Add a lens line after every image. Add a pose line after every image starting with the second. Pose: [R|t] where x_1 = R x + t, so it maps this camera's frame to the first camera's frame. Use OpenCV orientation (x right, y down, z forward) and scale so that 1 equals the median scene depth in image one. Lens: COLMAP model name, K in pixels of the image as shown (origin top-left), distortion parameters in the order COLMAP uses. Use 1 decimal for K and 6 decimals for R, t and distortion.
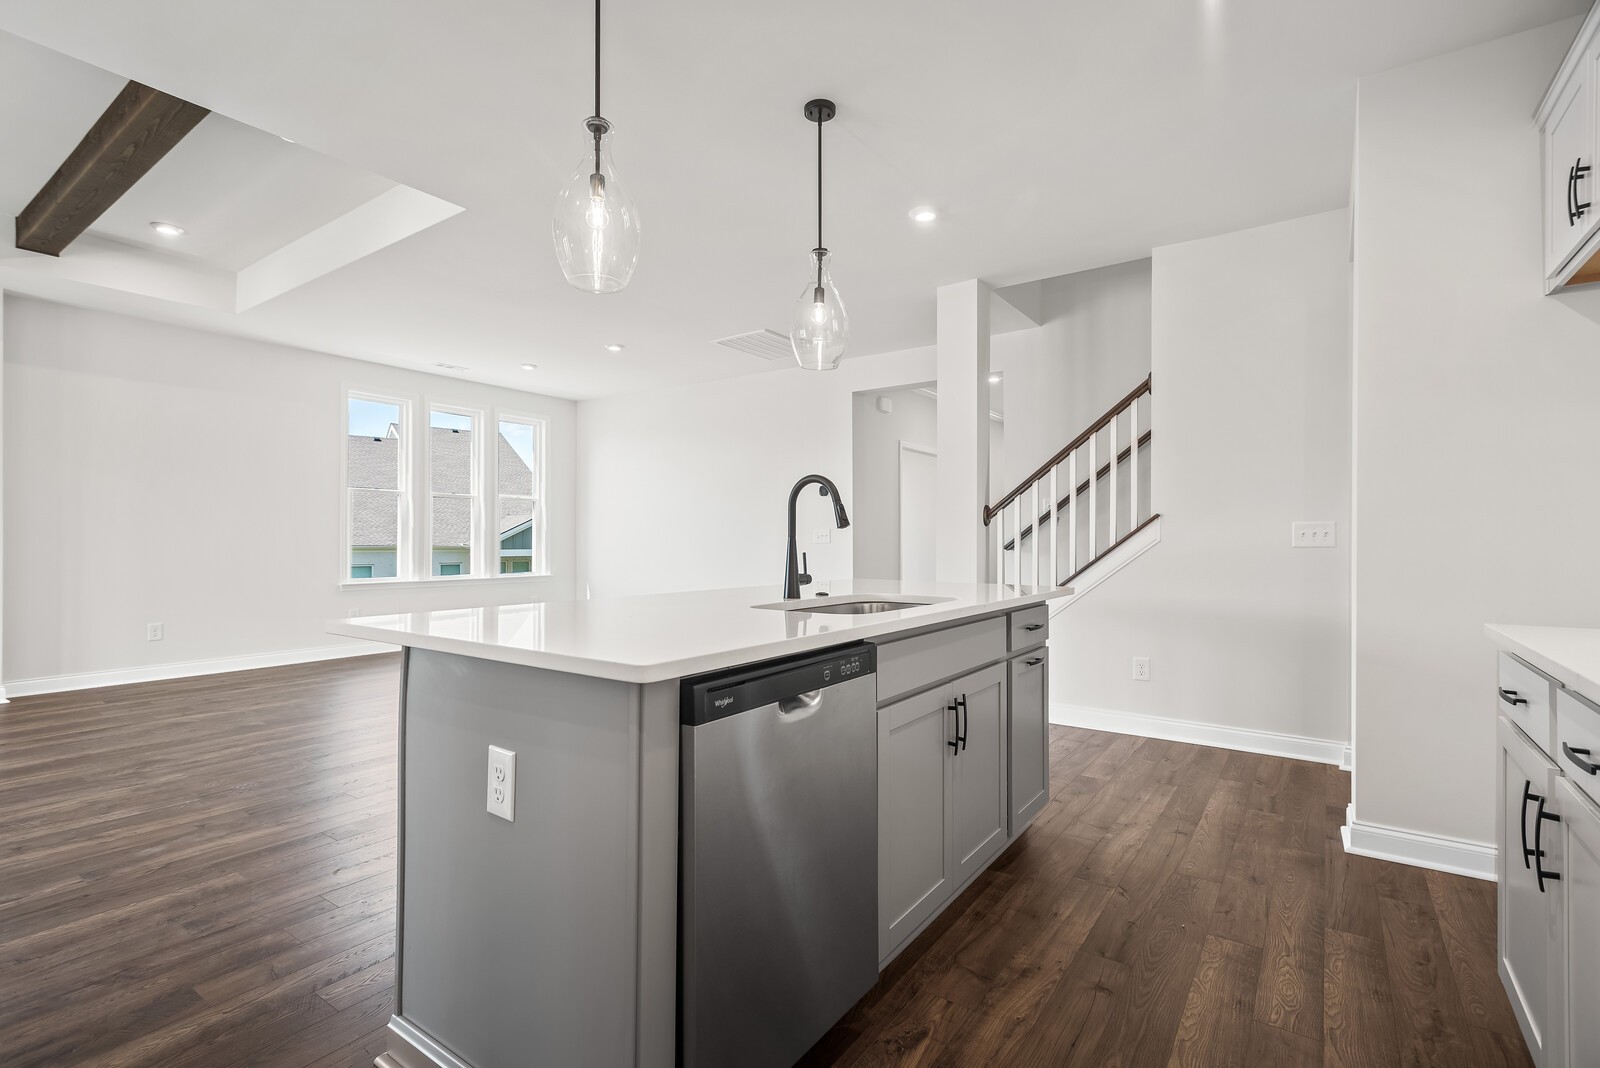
lens RADIAL K [[743.8, 0, 791.5], [0, 743.8, 536.0], [0, 0, 1]] dist [0.011050, -0.000196]
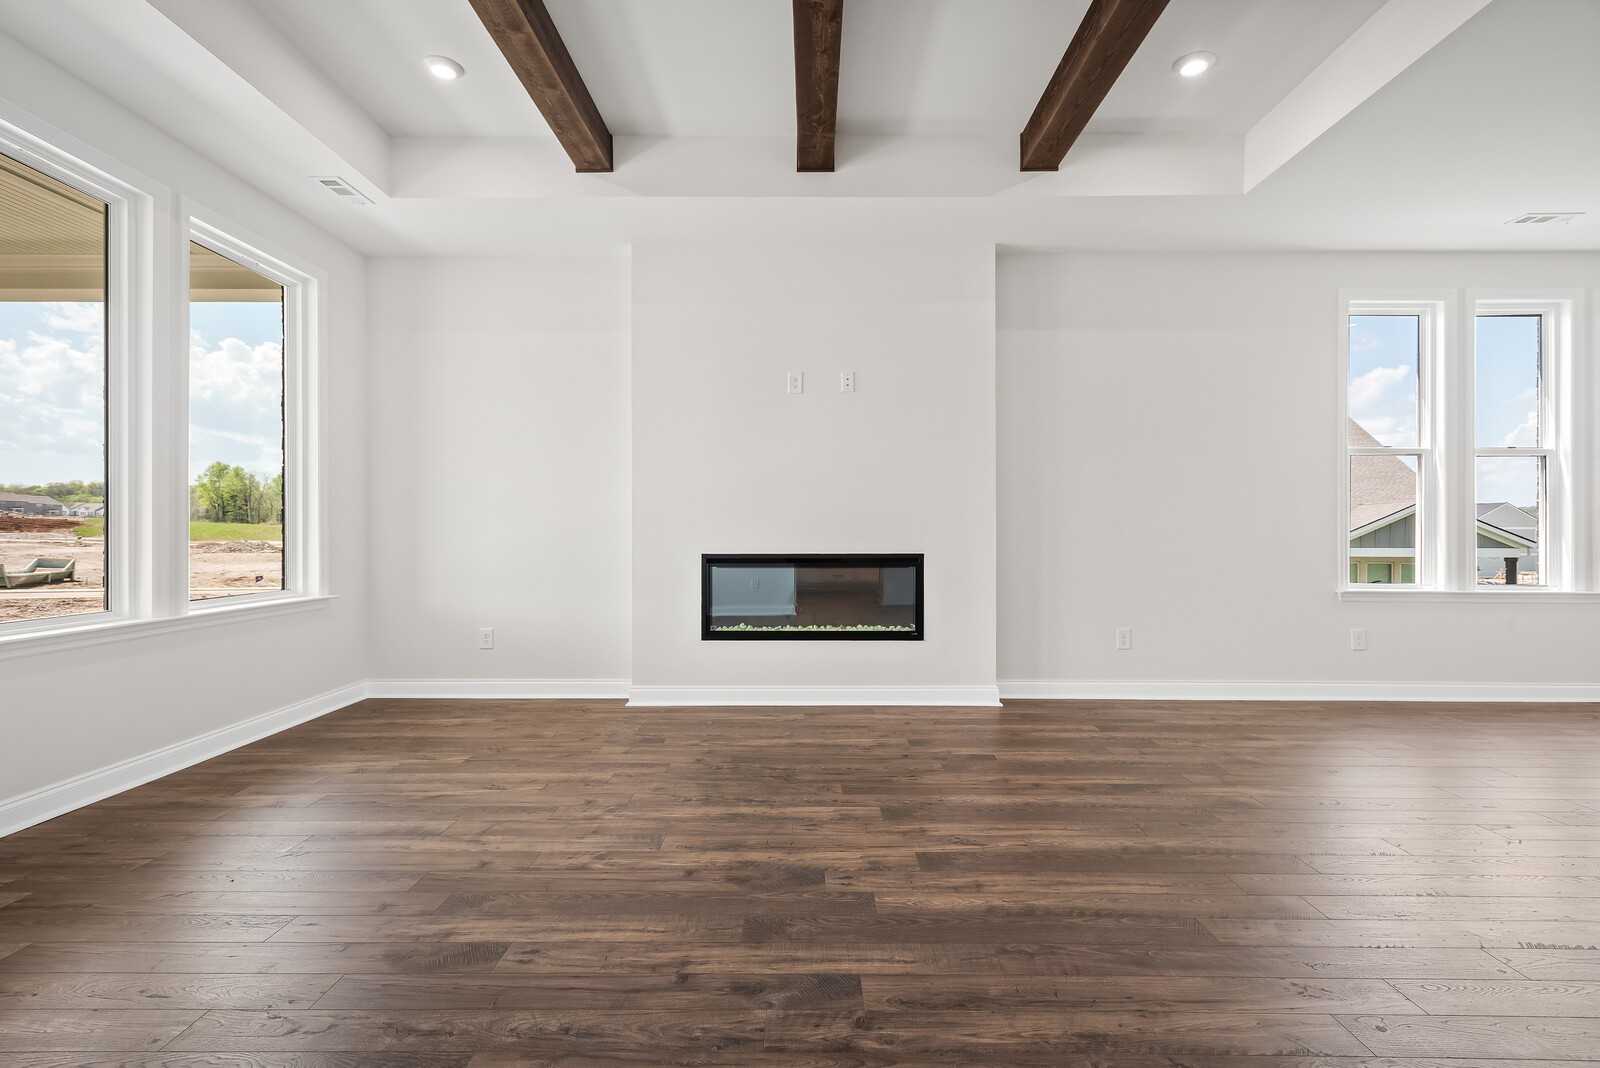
lens RADIAL K [[754.0, 0, 798.7], [0, 754.0, 531.5], [0, 0, 1]] dist [0.007774, -0.000219]
pose [[0.573582, -0.006361, -0.819123, -0.412134], [0.003502, 0.999980, -0.005313, 0.017079], [0.819140, 0.000178, 0.573593, 0.268938]]
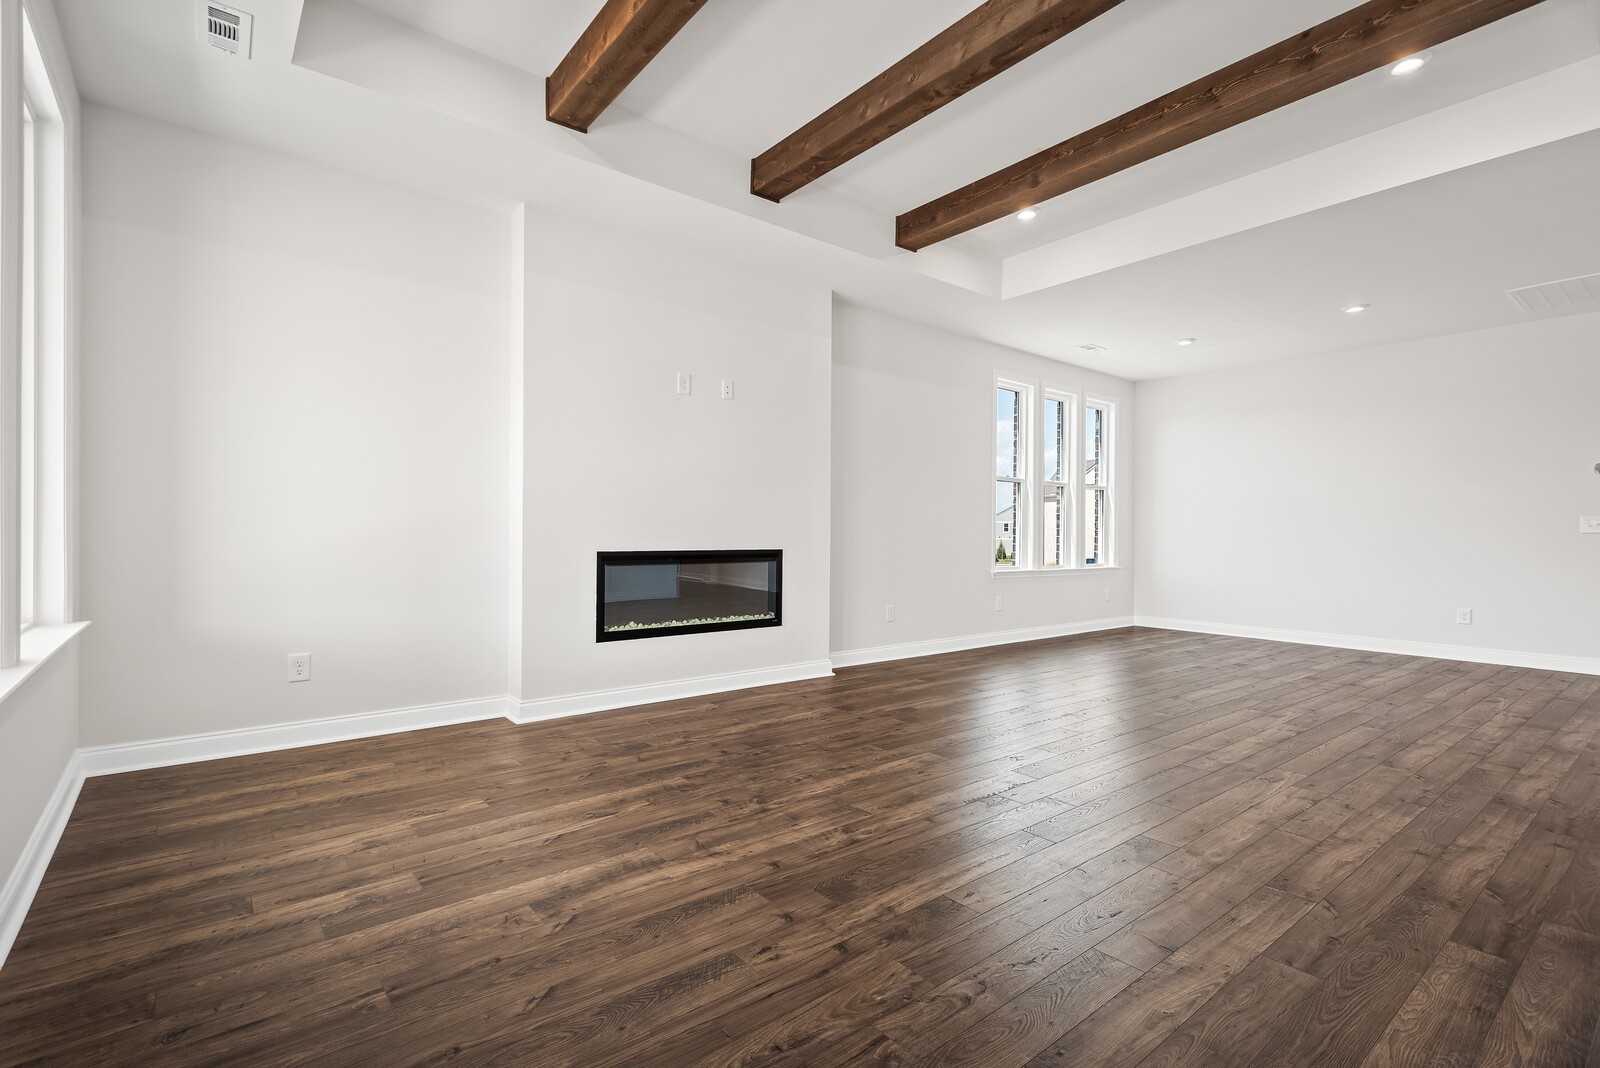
lens RADIAL K [[743.8, 0, 791.5], [0, 743.8, 536.0], [0, 0, 1]] dist [0.011050, -0.000196]
pose [[0.961809, 0.004588, -0.273682, -0.745356], [-0.003449, 0.999983, 0.004644, 0.016272], [0.273699, -0.003523, 0.961809, -0.032300]]
